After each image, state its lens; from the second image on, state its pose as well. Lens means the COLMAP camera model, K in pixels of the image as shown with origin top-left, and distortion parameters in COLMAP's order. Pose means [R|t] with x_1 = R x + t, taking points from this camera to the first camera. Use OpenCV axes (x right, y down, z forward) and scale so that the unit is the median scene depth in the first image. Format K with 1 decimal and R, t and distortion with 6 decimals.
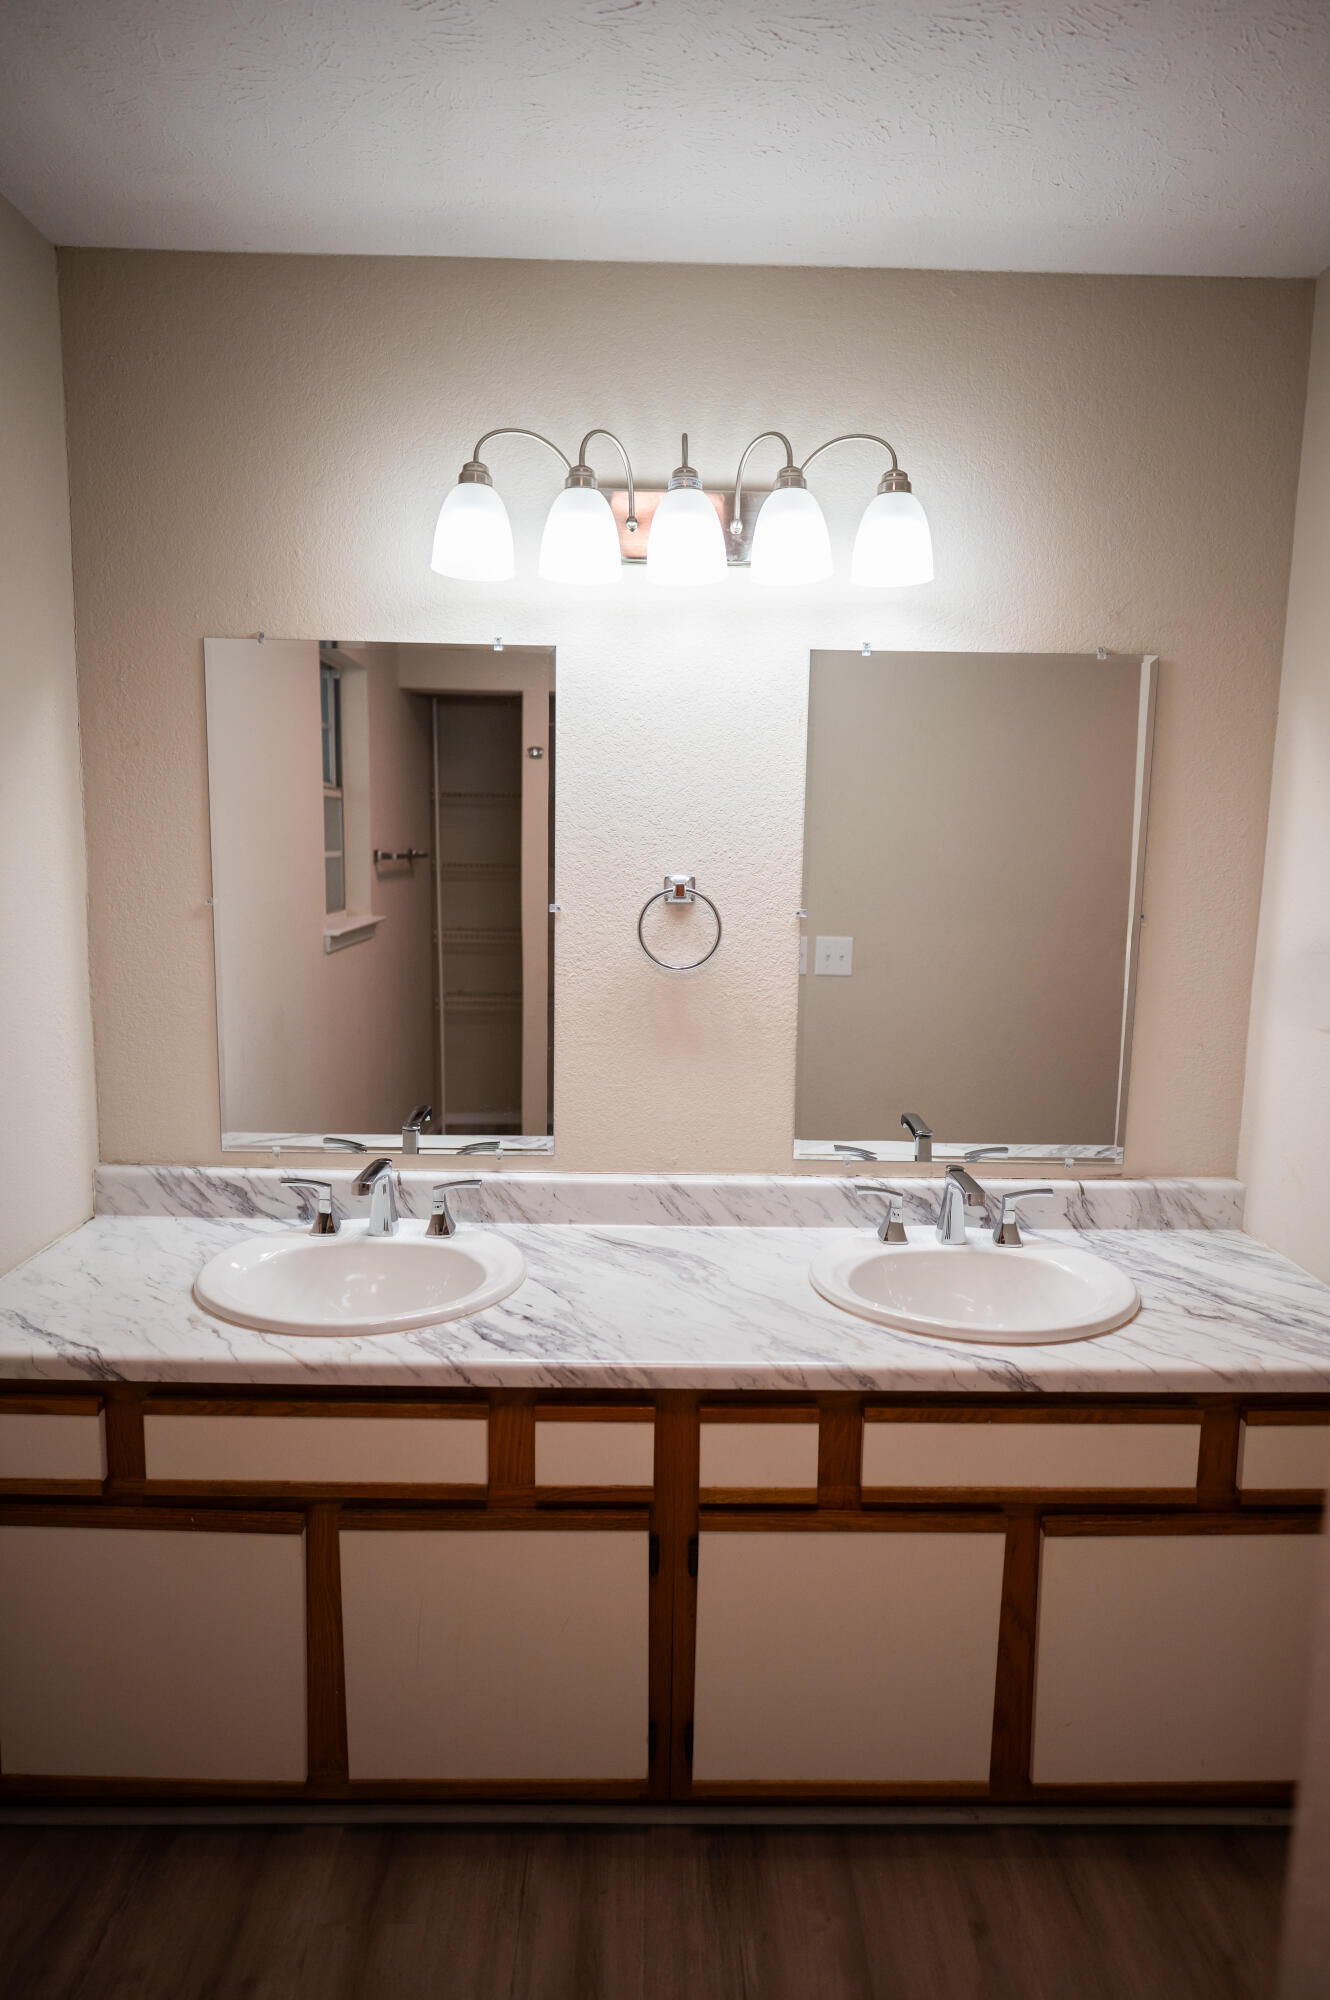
lens RADIAL K [[1123.9, 0, 660.2], [0, 1123.9, 994.0], [0, 0, 1]] dist [-0.004955, 0.002840]
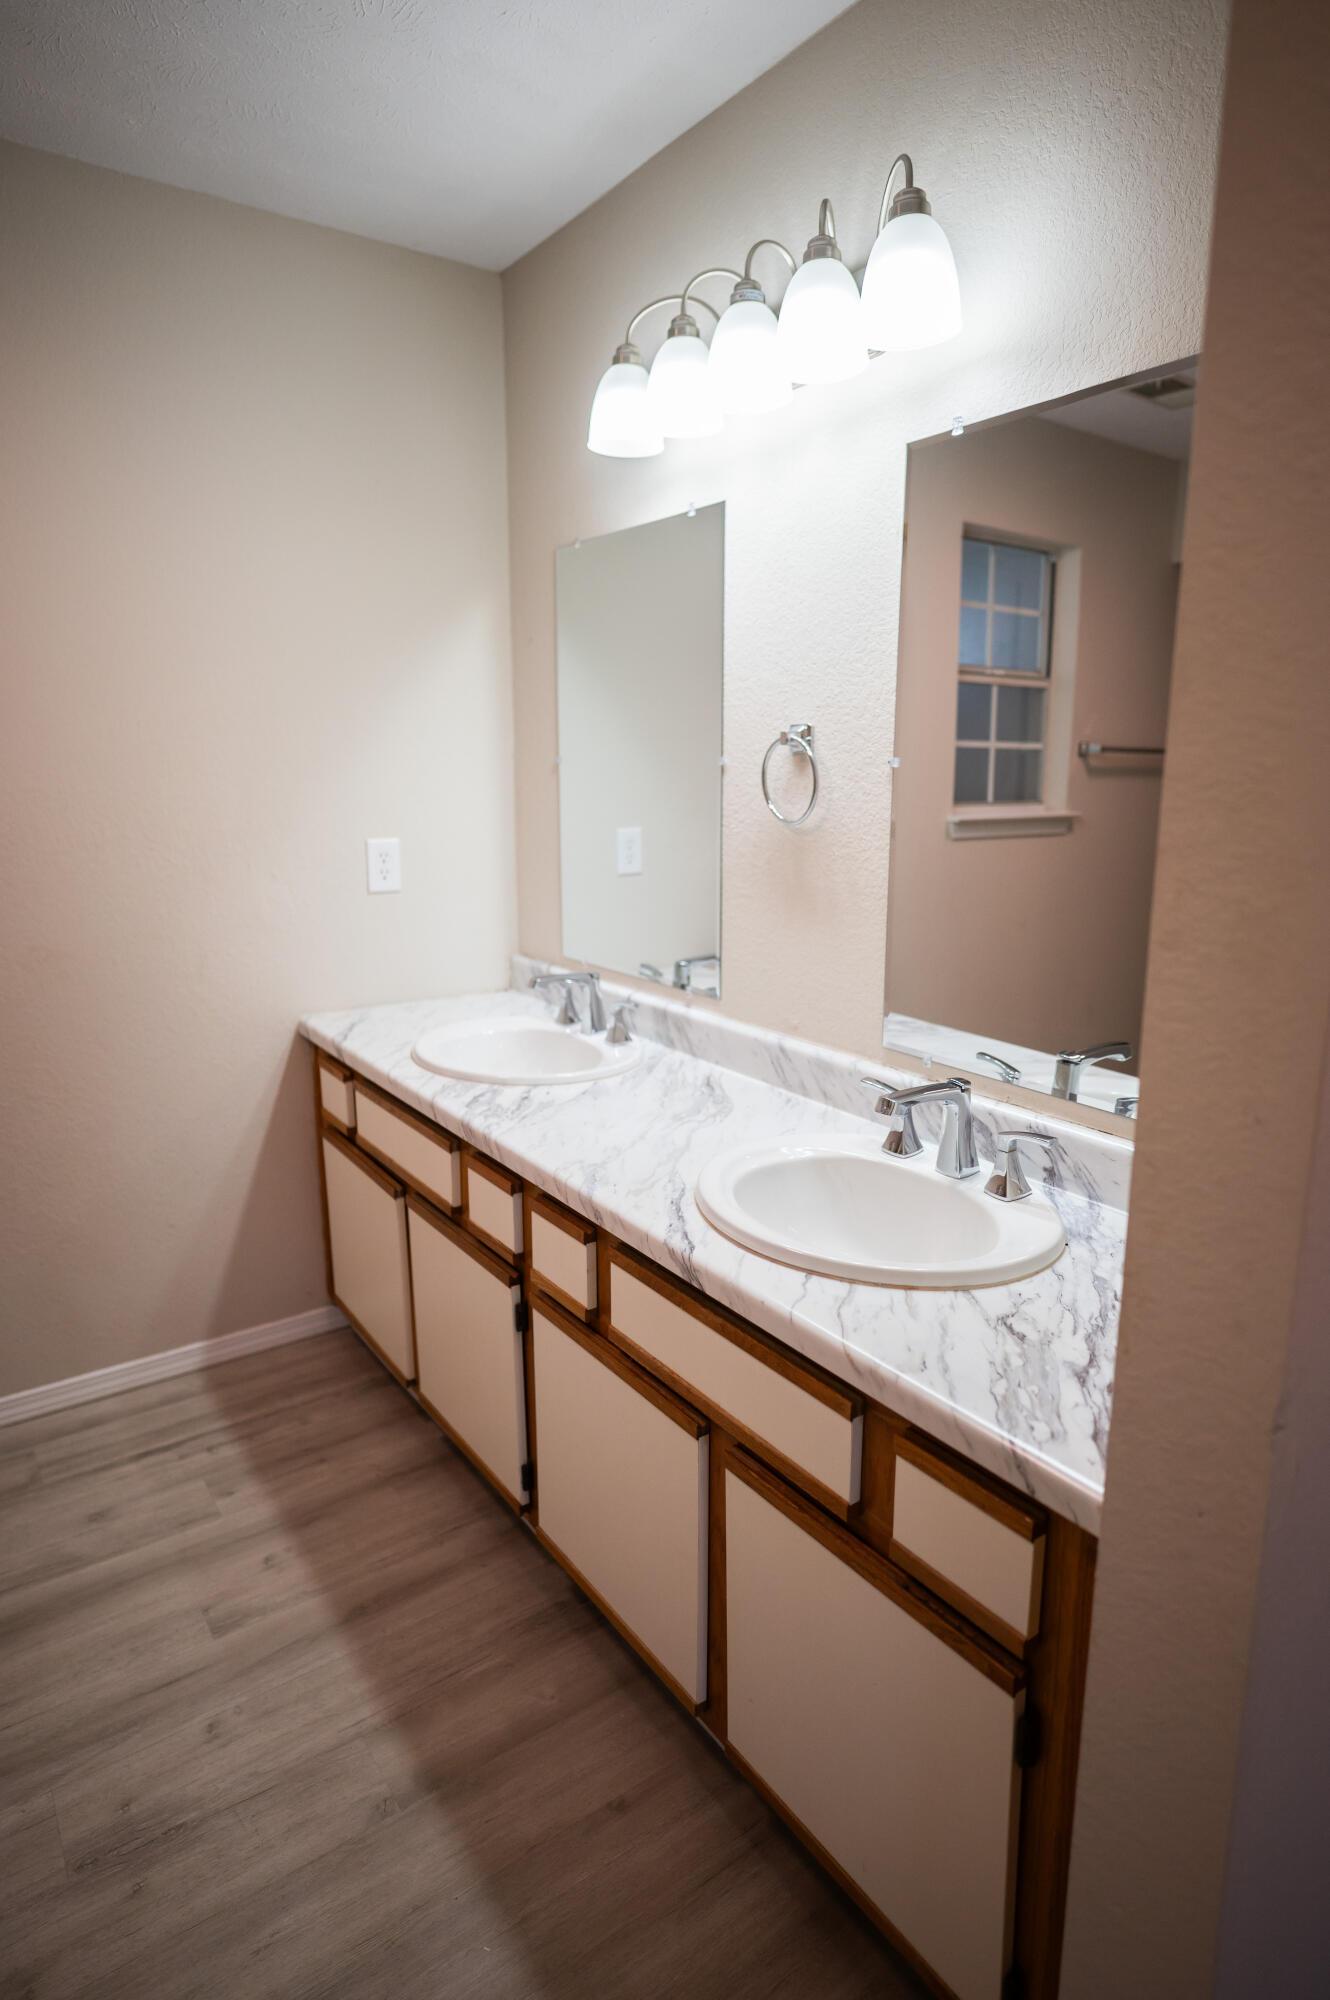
lens RADIAL K [[1123.9, 0, 671.0], [0, 1123.9, 1003.9], [0, 0, 1]] dist [-0.004955, 0.002840]
pose [[0.567351, 0.161258, -0.807533, 0.852002], [-0.106320, 0.986775, 0.122354, 0.026886], [0.816584, 0.016439, 0.576992, 0.408730]]
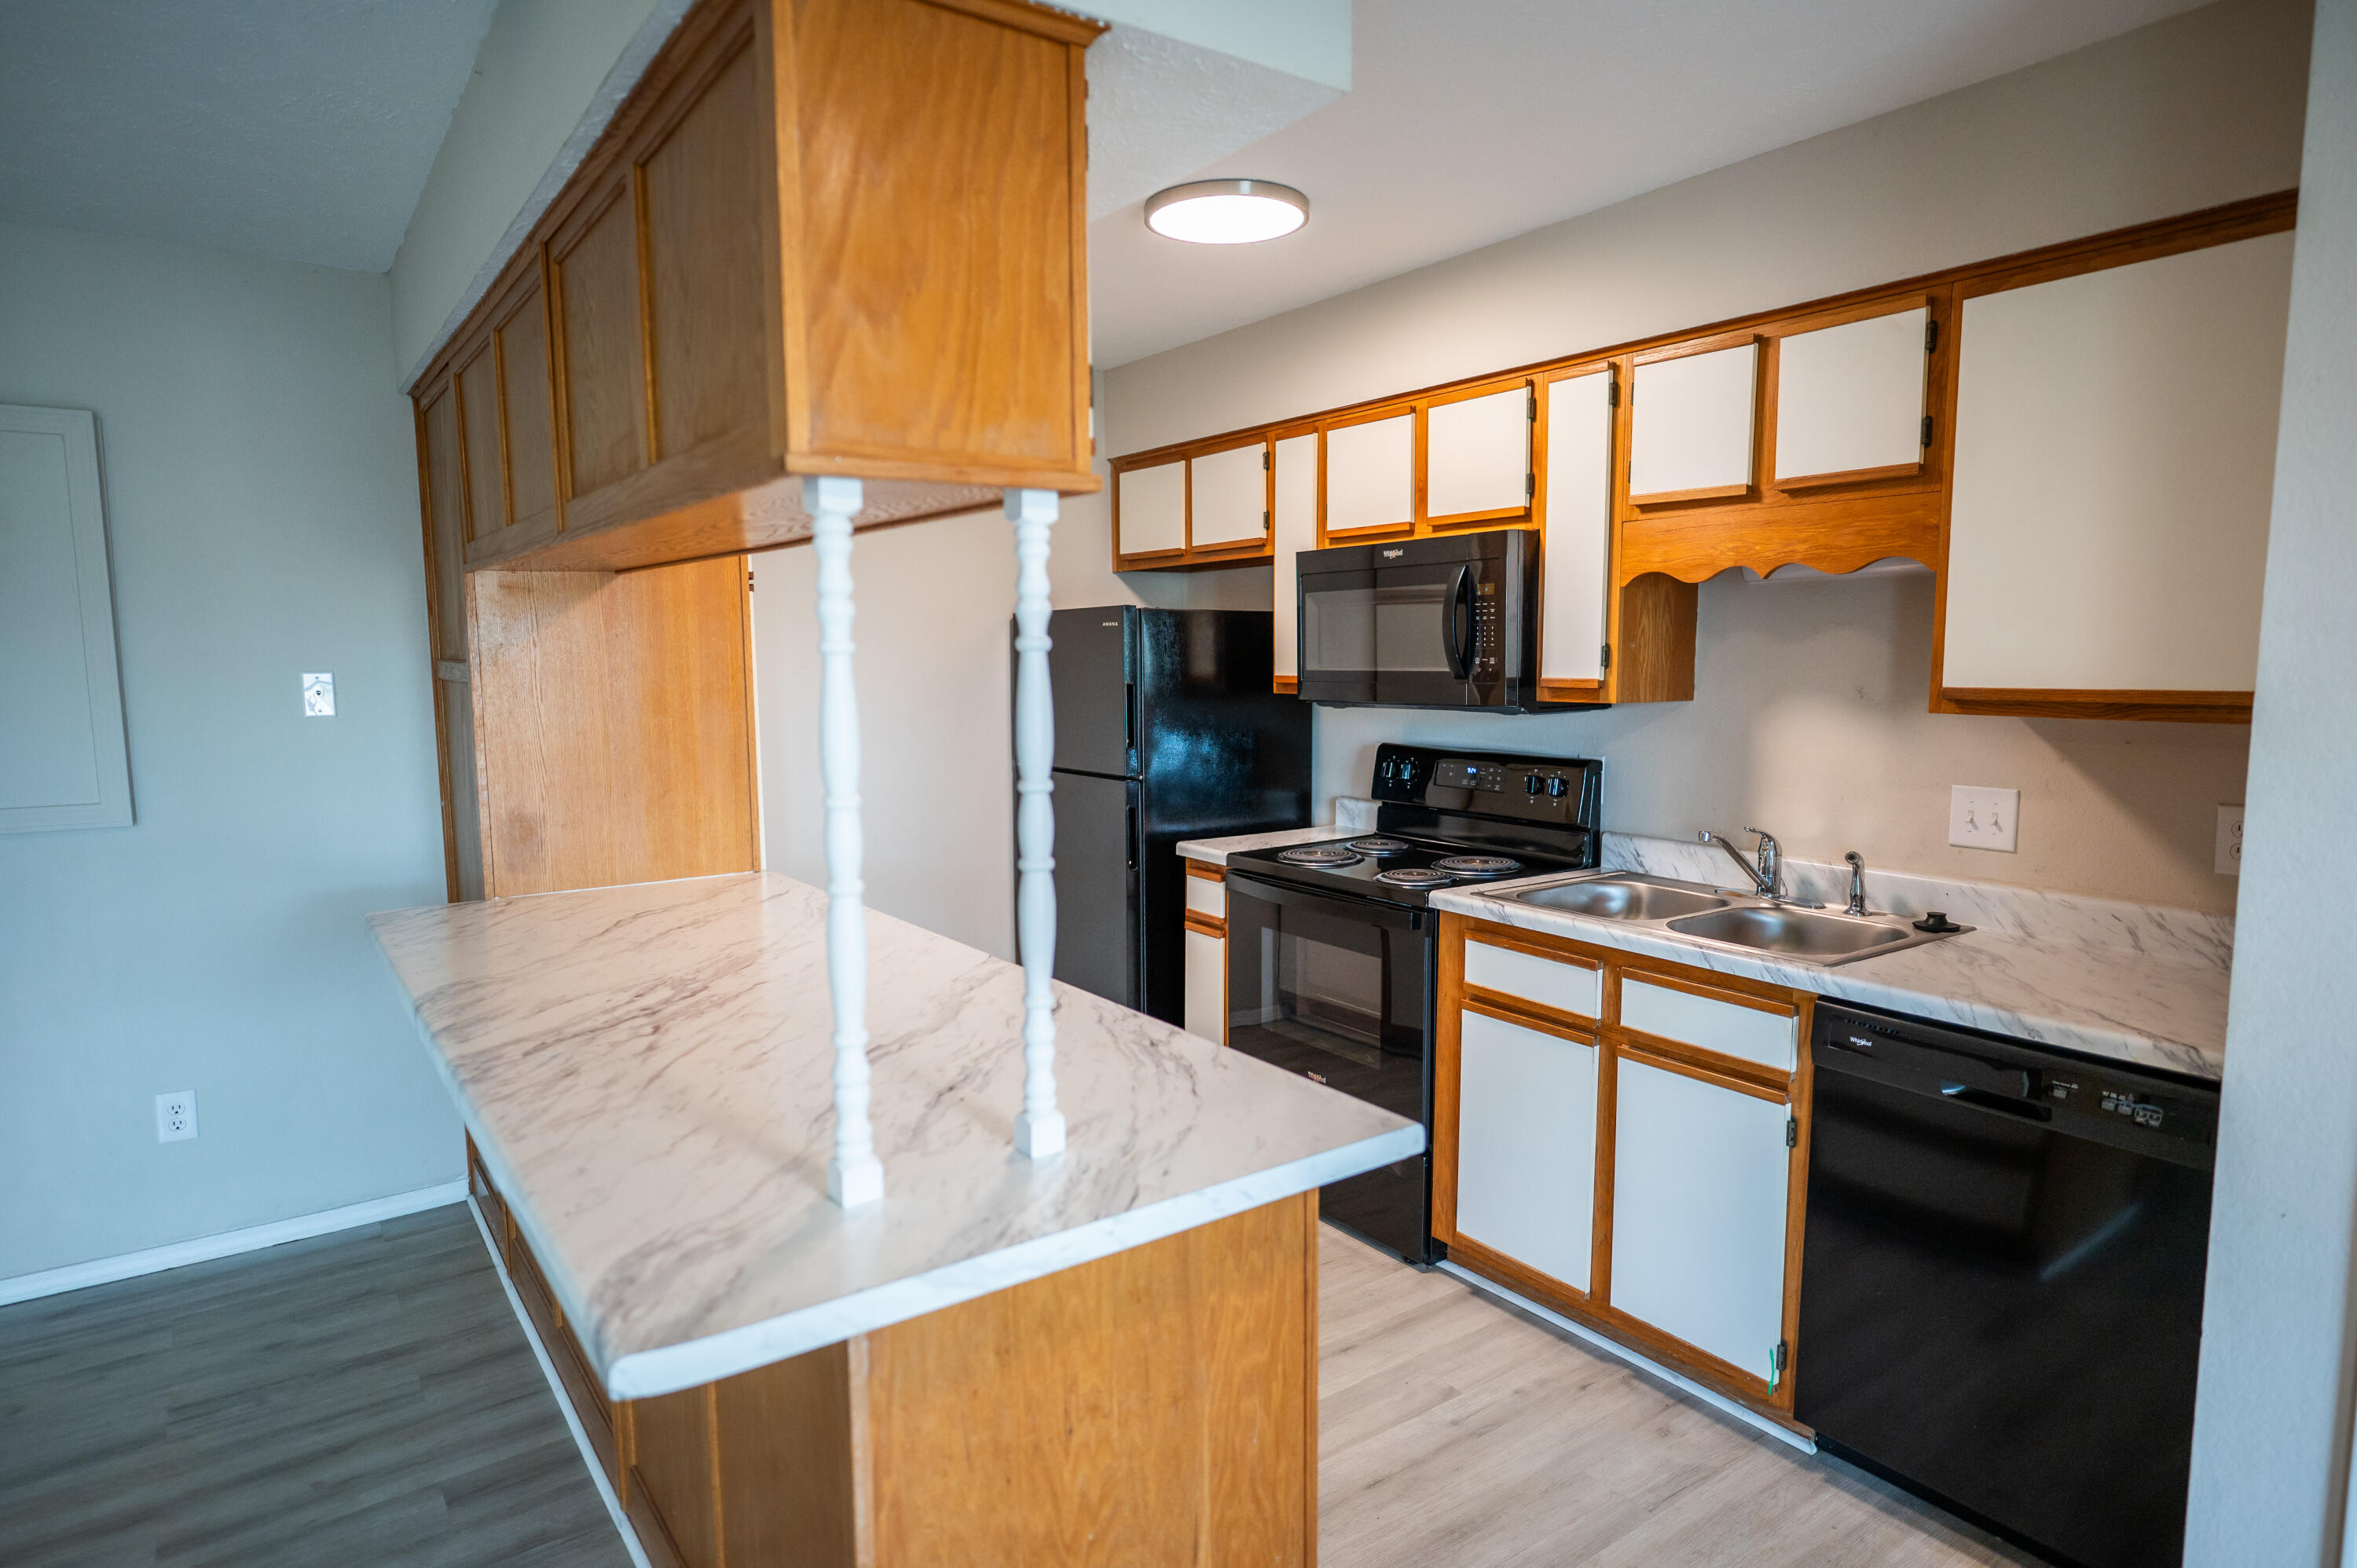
lens RADIAL K [[1324.4, 0, 1192.3], [0, 1324.4, 798.8], [0, 0, 1]] dist [-0.004955, 0.002840]
pose [[-0.582765, -0.102605, 0.806137, -0.664583], [0.105746, 0.973988, 0.200414, -0.087829], [-0.805731, 0.202040, -0.556756, 1.169306]]
